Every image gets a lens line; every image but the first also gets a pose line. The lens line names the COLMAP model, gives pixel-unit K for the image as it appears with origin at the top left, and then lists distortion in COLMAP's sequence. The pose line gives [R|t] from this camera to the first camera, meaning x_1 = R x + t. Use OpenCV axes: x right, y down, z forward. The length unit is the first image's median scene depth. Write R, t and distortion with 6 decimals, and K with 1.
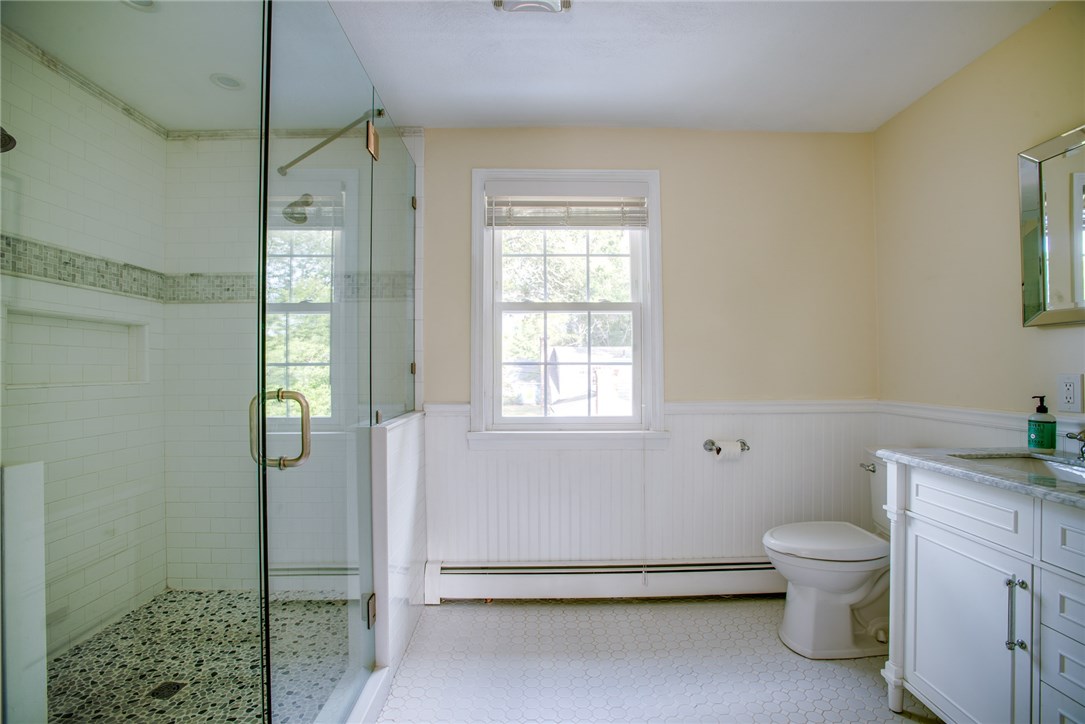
lens RADIAL K [[525.8, 0, 538.3], [0, 525.8, 364.2], [0, 0, 1]] dist [-0.039603, 0.000553]
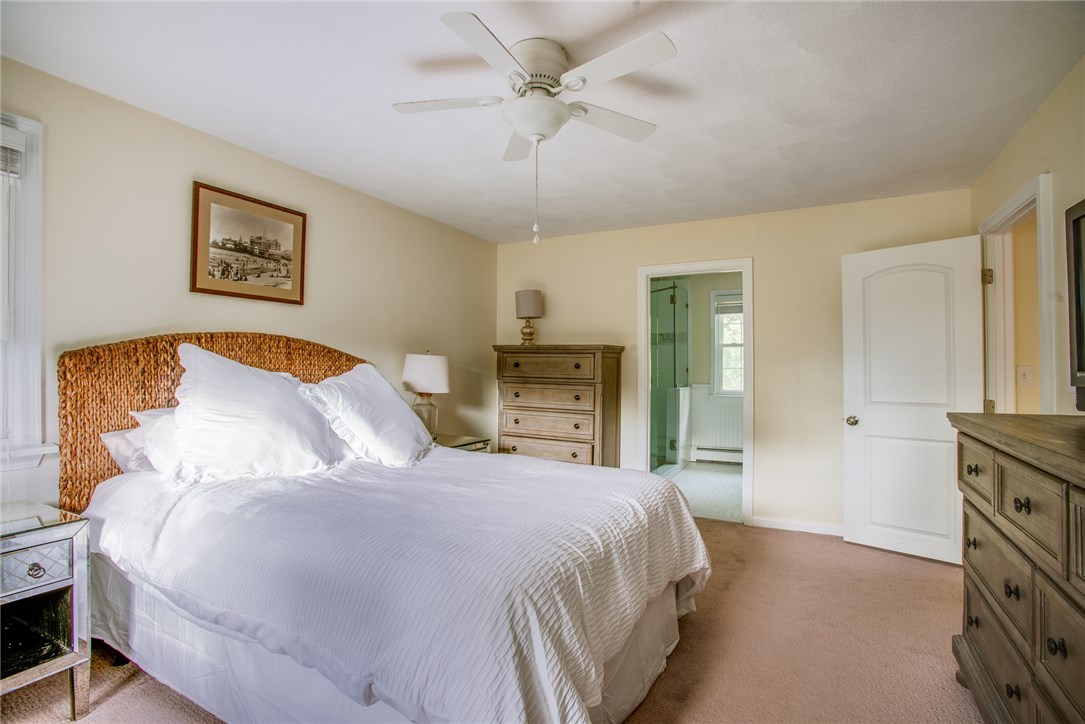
lens RADIAL K [[525.8, 0, 538.3], [0, 525.8, 364.2], [0, 0, 1]] dist [-0.039603, 0.000553]
pose [[0.879300, 0.010236, -0.476159, 0.348934], [-0.004866, 0.999910, 0.012508, -0.050579], [0.476244, -0.008681, 0.879270, -1.637199]]
